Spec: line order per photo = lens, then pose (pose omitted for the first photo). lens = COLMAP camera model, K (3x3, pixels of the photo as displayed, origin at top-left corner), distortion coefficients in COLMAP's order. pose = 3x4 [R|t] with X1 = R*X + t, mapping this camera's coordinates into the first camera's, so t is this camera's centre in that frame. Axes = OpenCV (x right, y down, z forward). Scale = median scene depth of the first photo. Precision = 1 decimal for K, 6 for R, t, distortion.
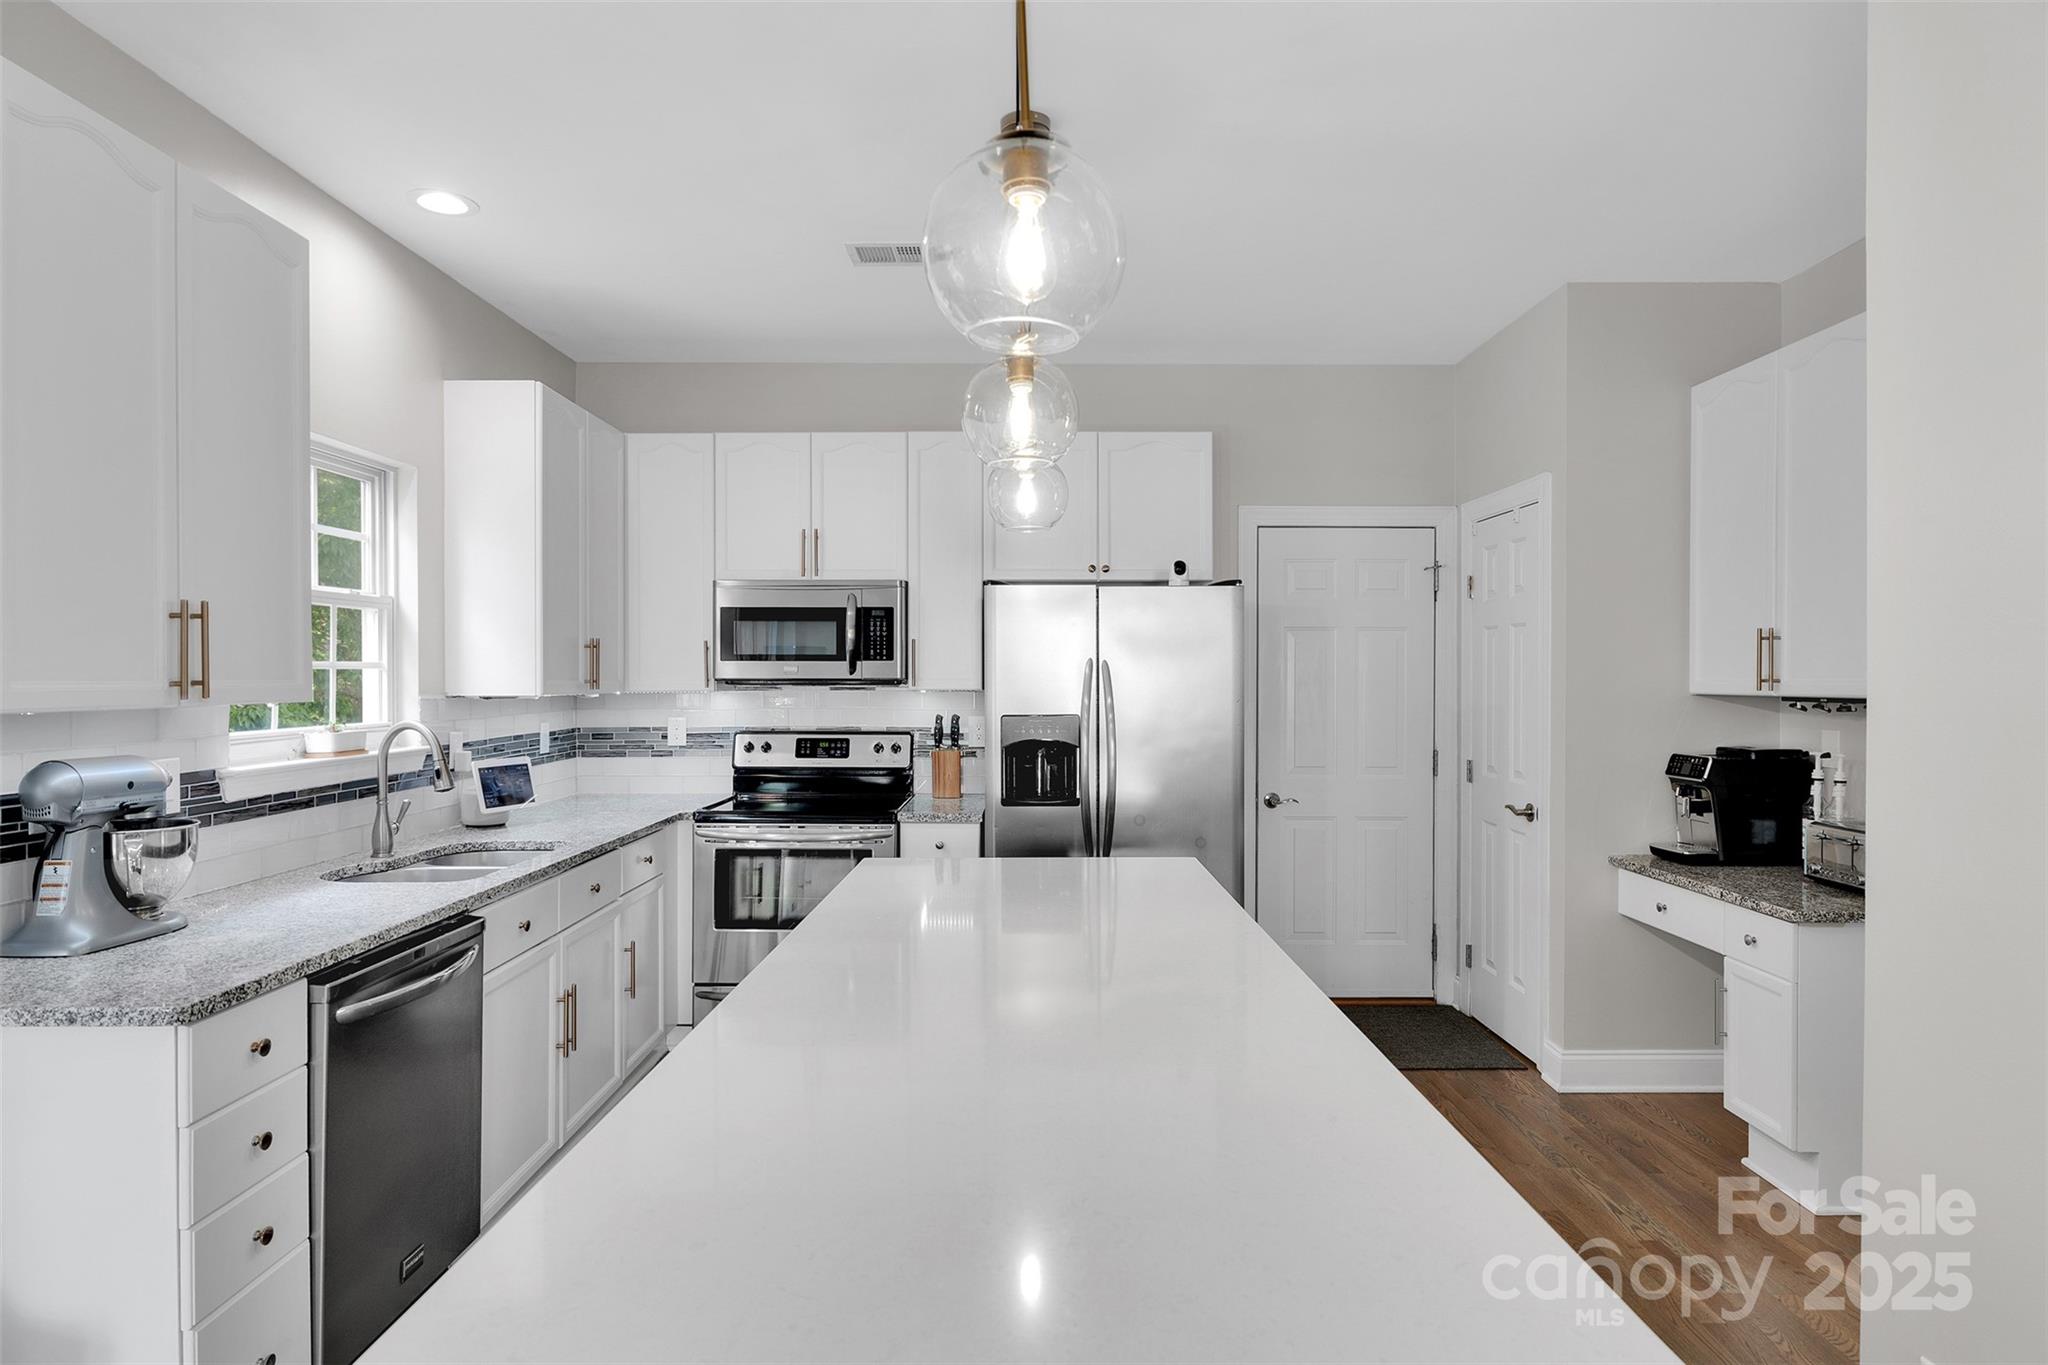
lens RADIAL K [[1146.3, 0, 1017.7], [0, 1146.3, 679.4], [0, 0, 1]] dist [0.001656, 0.001036]
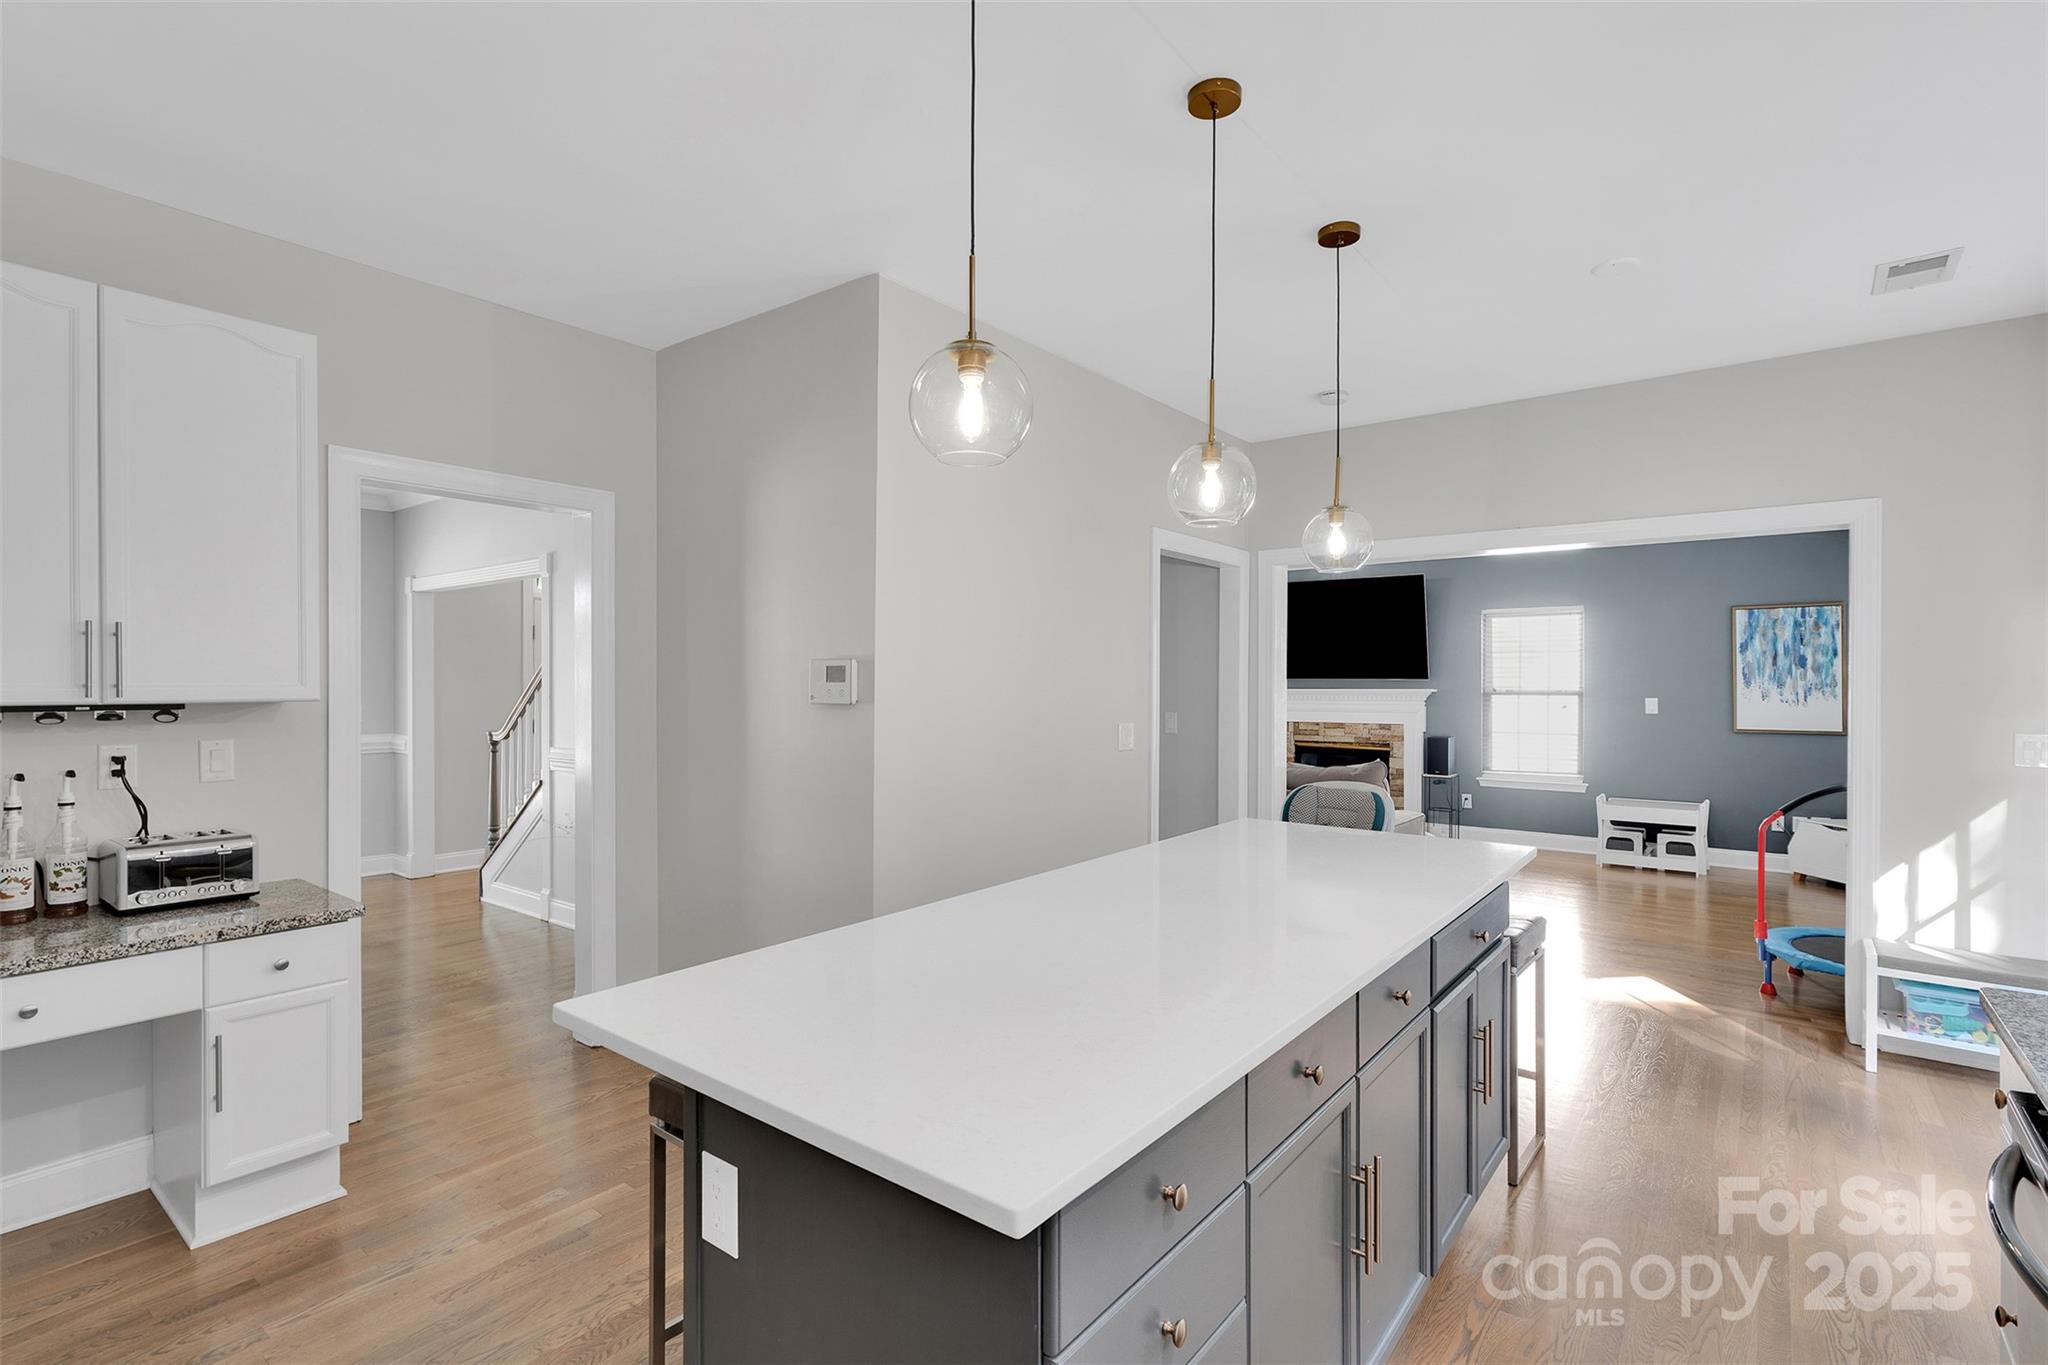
lens RADIAL K [[951.9, 0, 1028.6], [0, 951.9, 684.7], [0, 0, 1]] dist [0.001589, -0.000264]
pose [[-0.793440, -0.004197, 0.608634, -0.240021], [-0.002135, 0.999989, 0.004112, 0.000546], [-0.608645, 0.001963, -0.793440, 0.945875]]
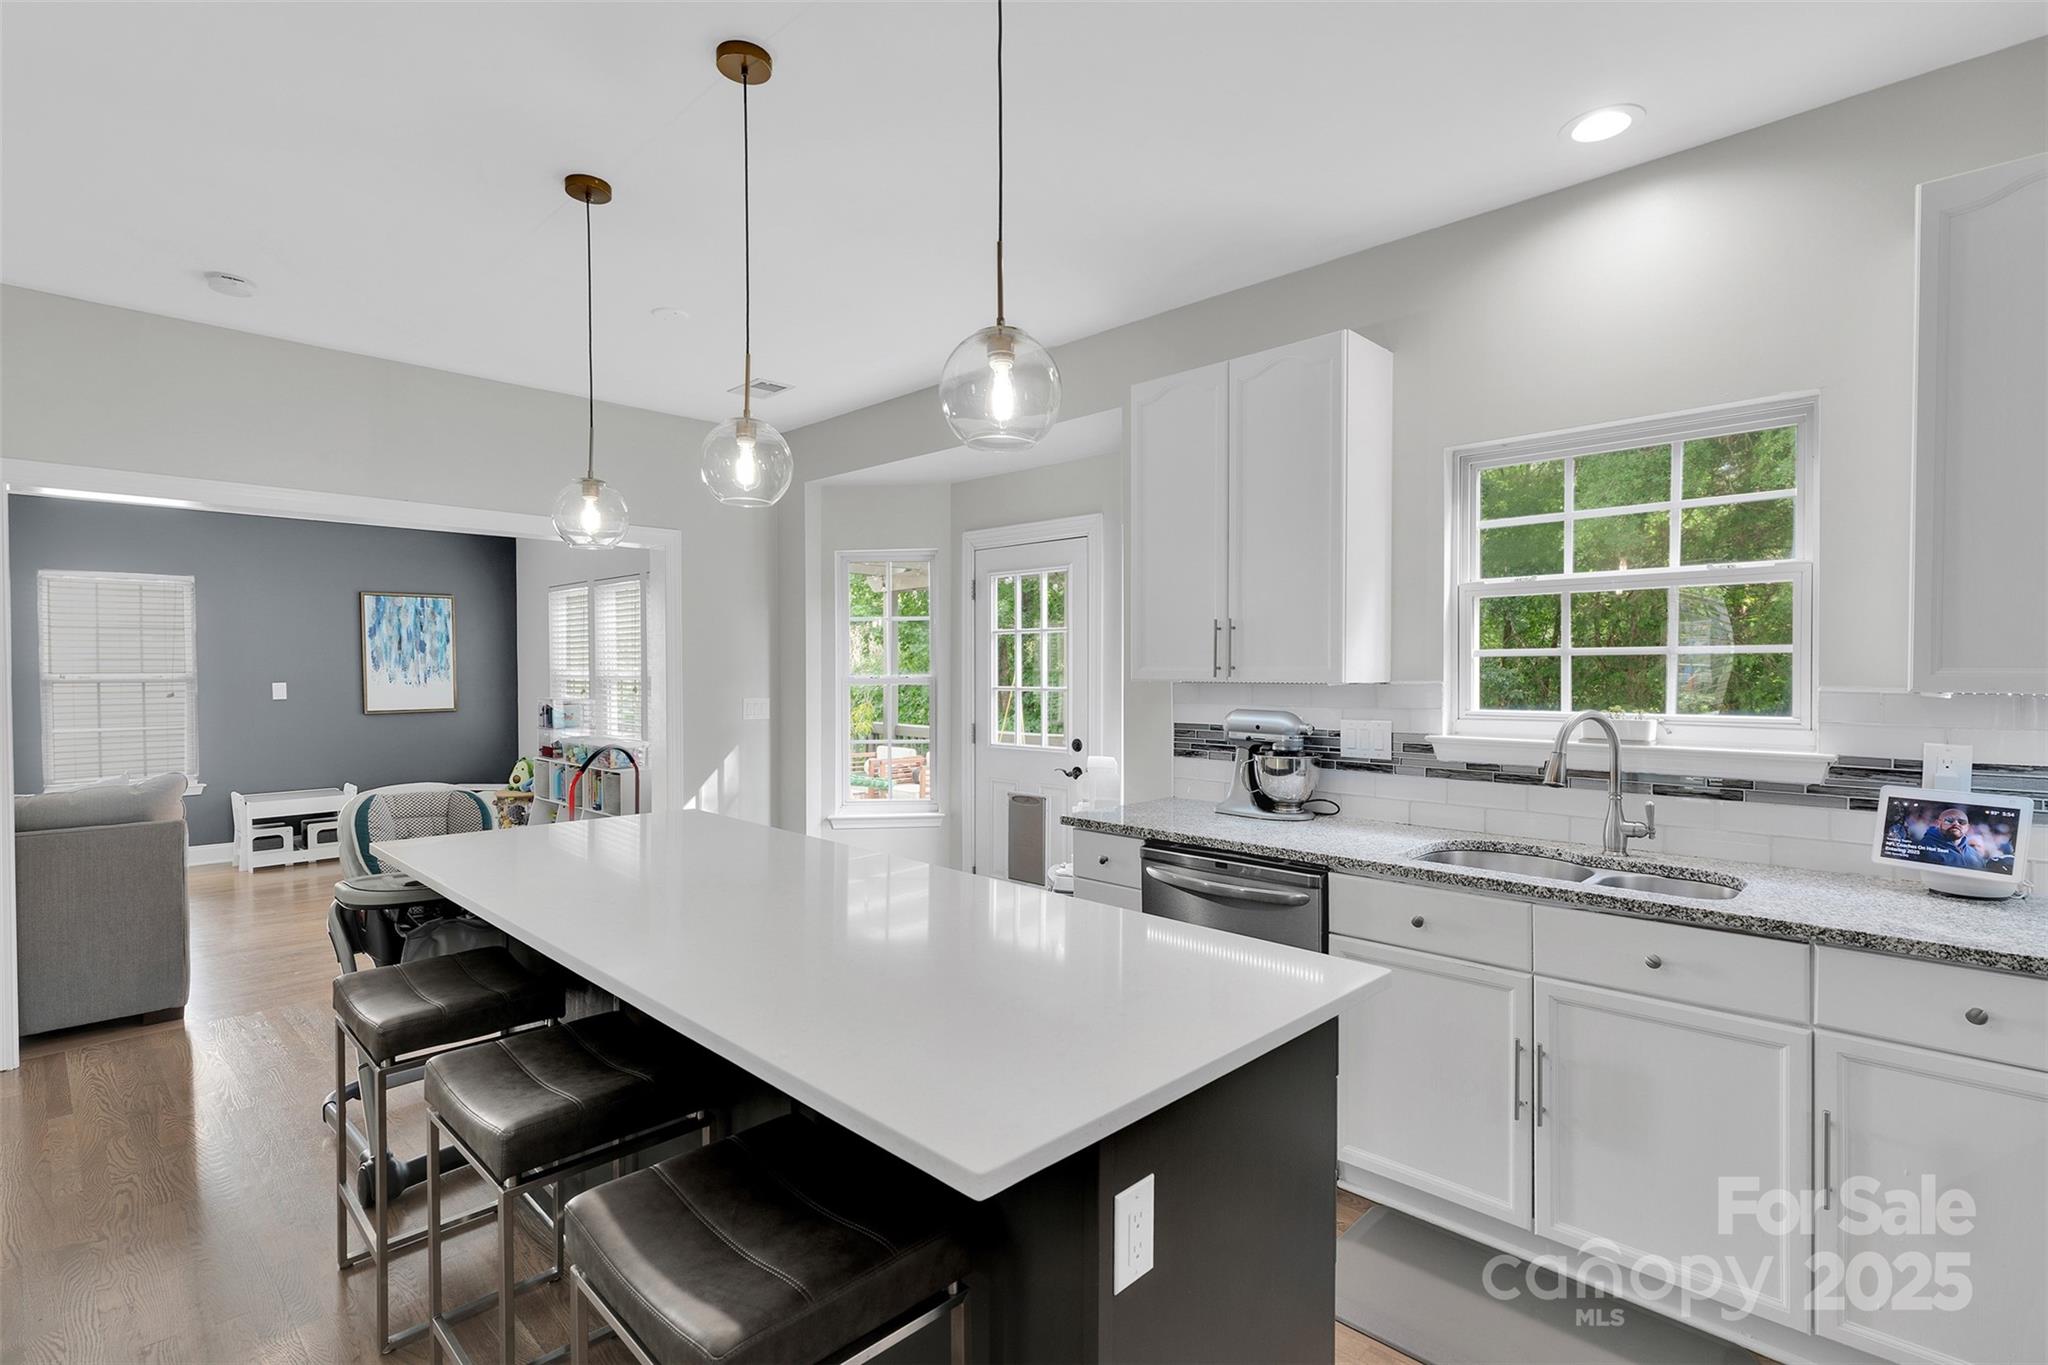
lens RADIAL K [[986.5, 0, 1000.5], [0, 986.5, 680.4], [0, 0, 1]] dist [0.016245, 0.000080]
pose [[-0.707876, 0.011510, -0.706243, 0.280536], [0.000657, 0.999878, 0.015638, -0.000019], [0.706337, 0.010606, -0.707797, 0.939064]]
